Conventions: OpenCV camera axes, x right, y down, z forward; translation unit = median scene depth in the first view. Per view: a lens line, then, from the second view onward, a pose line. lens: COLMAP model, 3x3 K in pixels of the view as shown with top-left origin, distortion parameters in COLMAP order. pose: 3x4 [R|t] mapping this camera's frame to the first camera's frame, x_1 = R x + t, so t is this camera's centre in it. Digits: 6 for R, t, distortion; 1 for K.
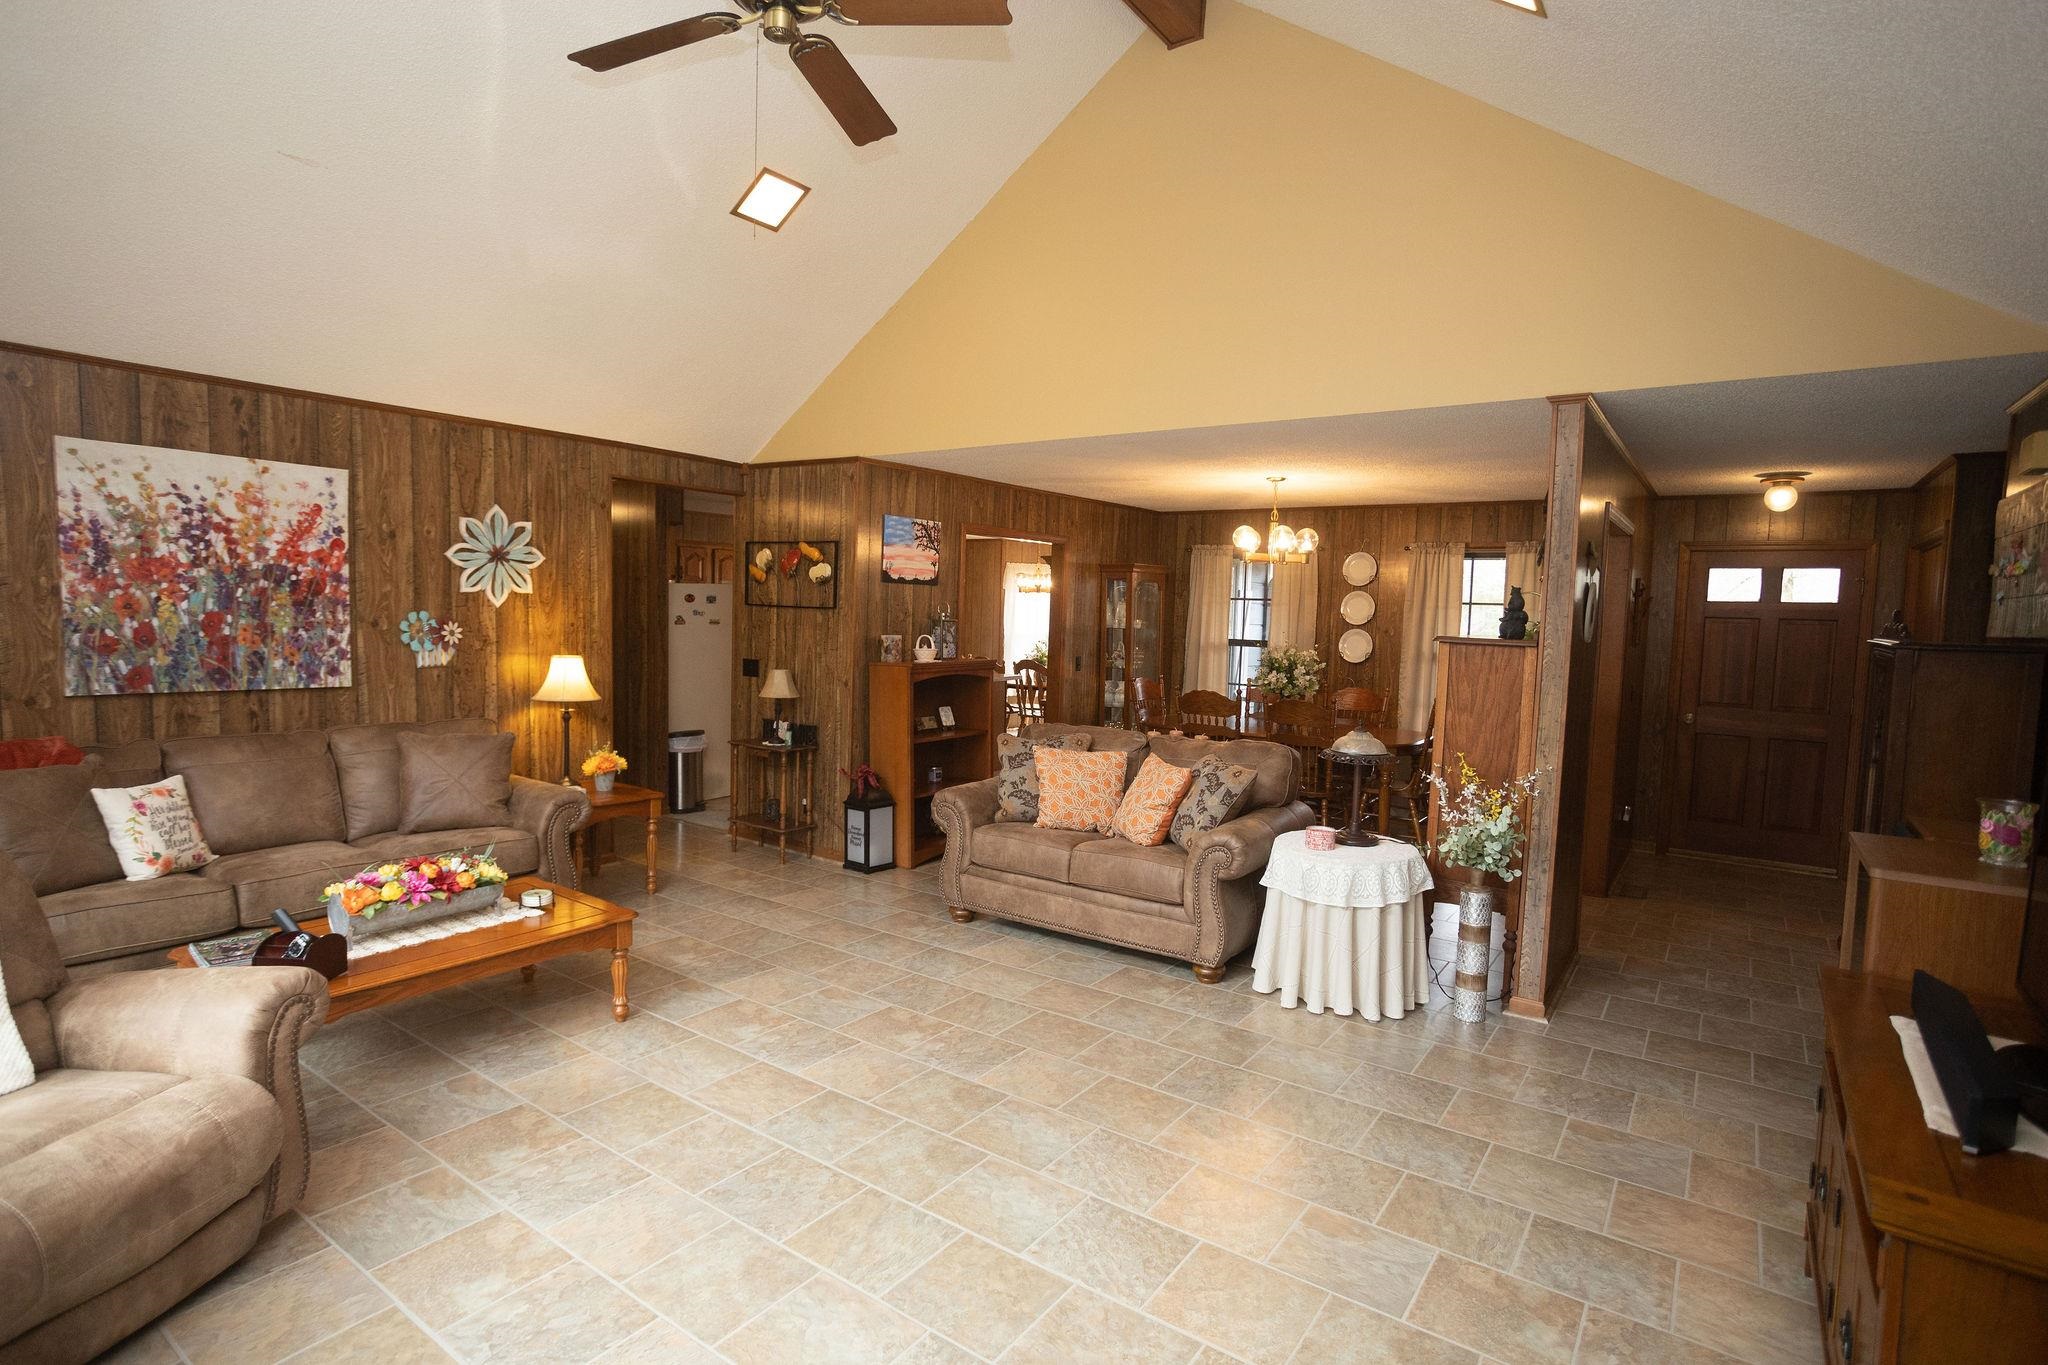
lens RADIAL K [[998.5, 0, 1013.3], [0, 998.5, 685.3], [0, 0, 1]] dist [-0.043155, 0.028227]
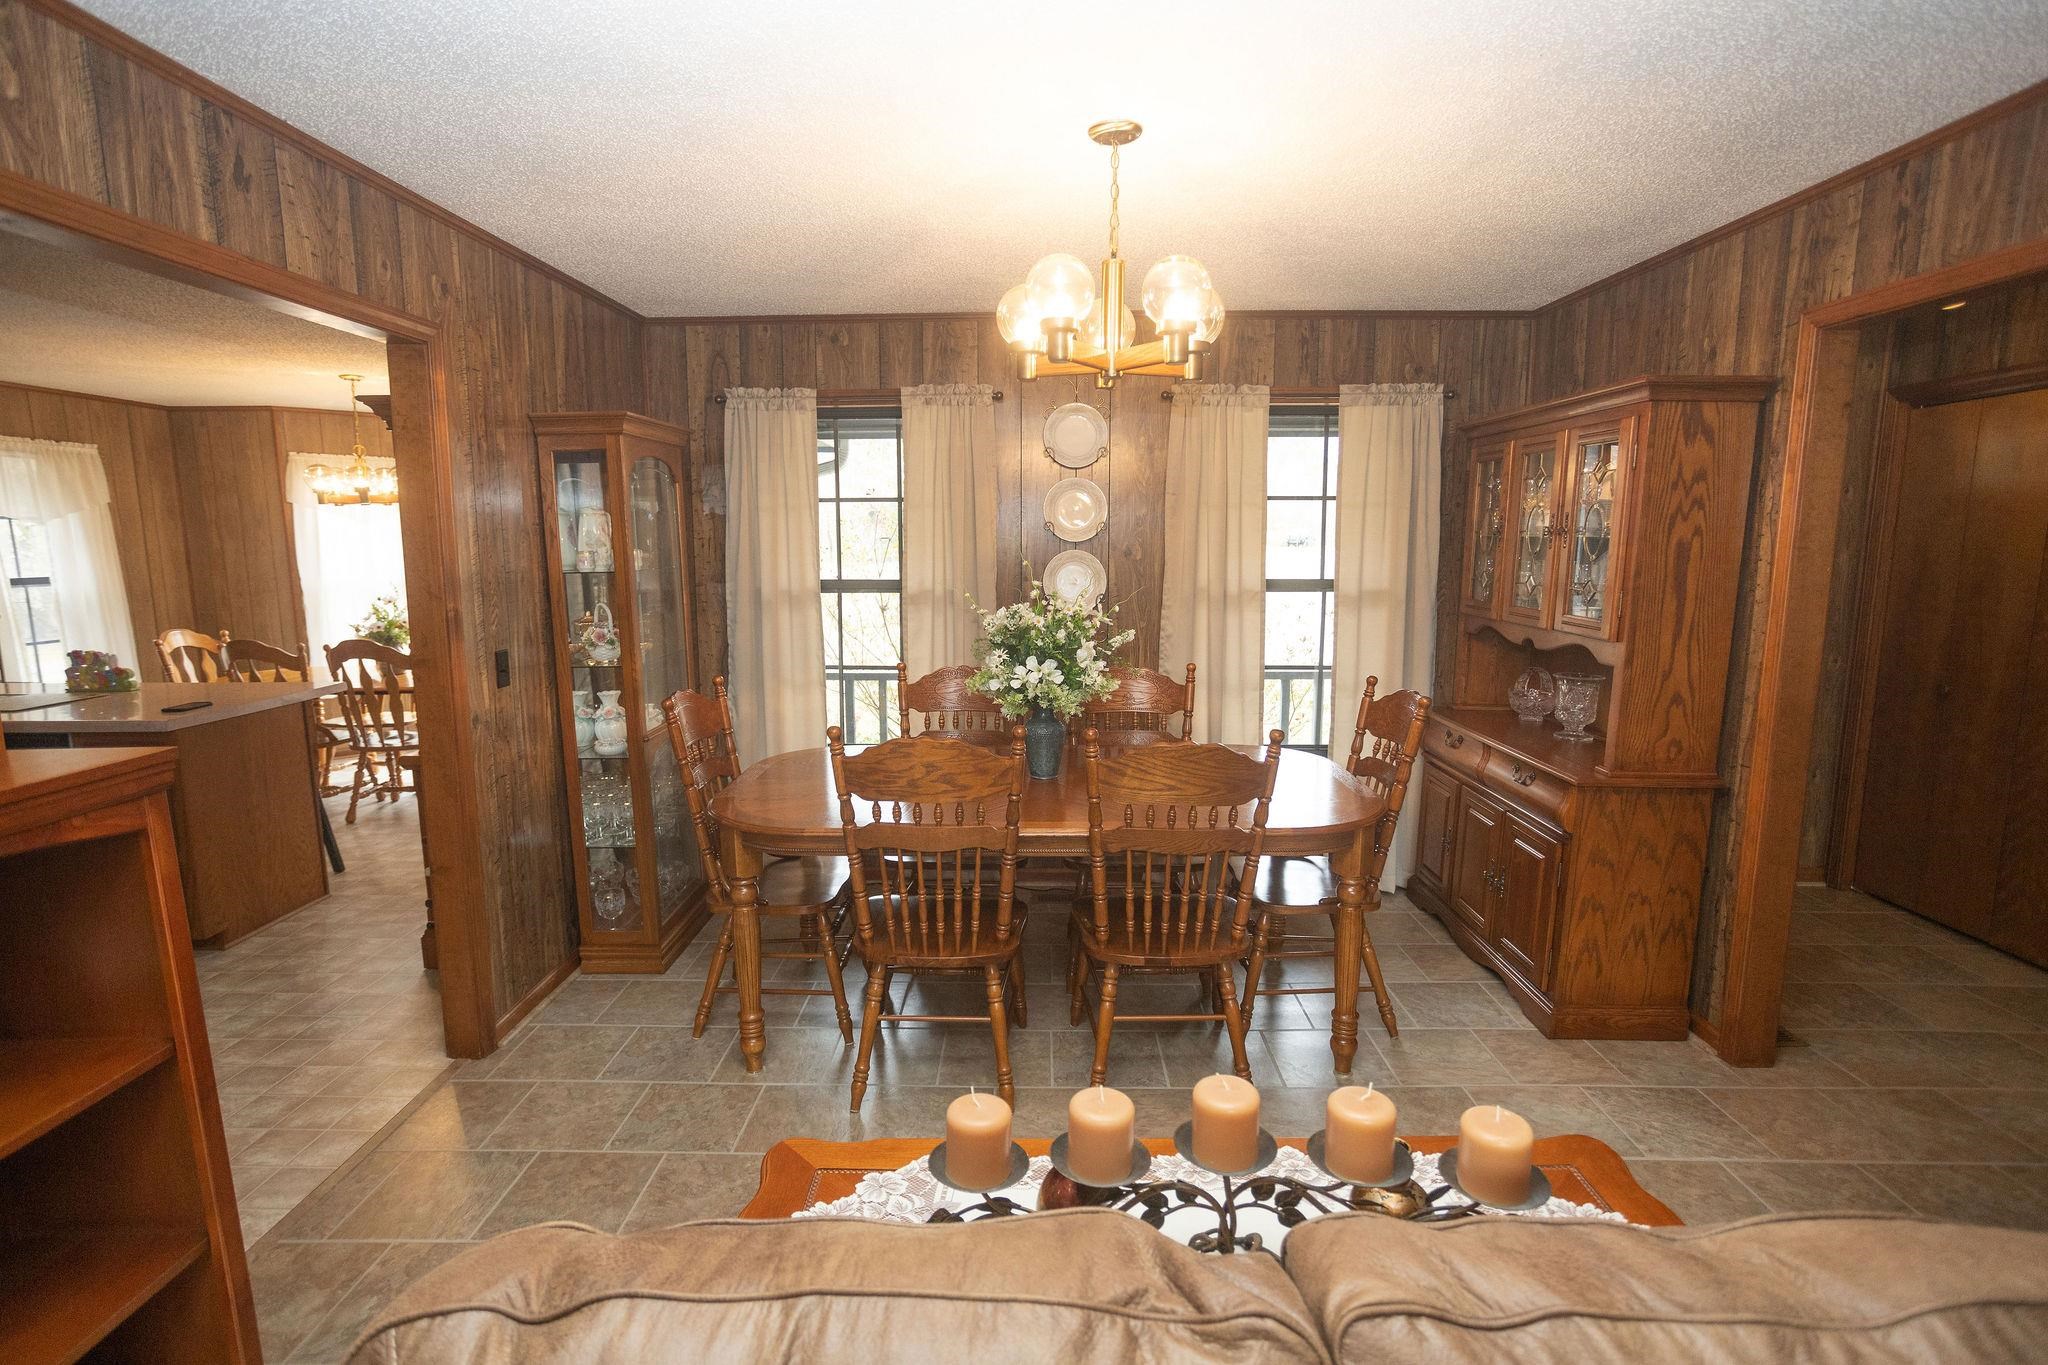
lens RADIAL K [[998.5, 0, 1013.3], [0, 998.5, 685.3], [0, 0, 1]] dist [-0.043155, 0.028227]
pose [[0.826907, -0.112854, 0.550897, 0.011601], [0.070445, 0.992727, 0.097625, -0.027758], [-0.557908, -0.041919, 0.828843, 0.404033]]
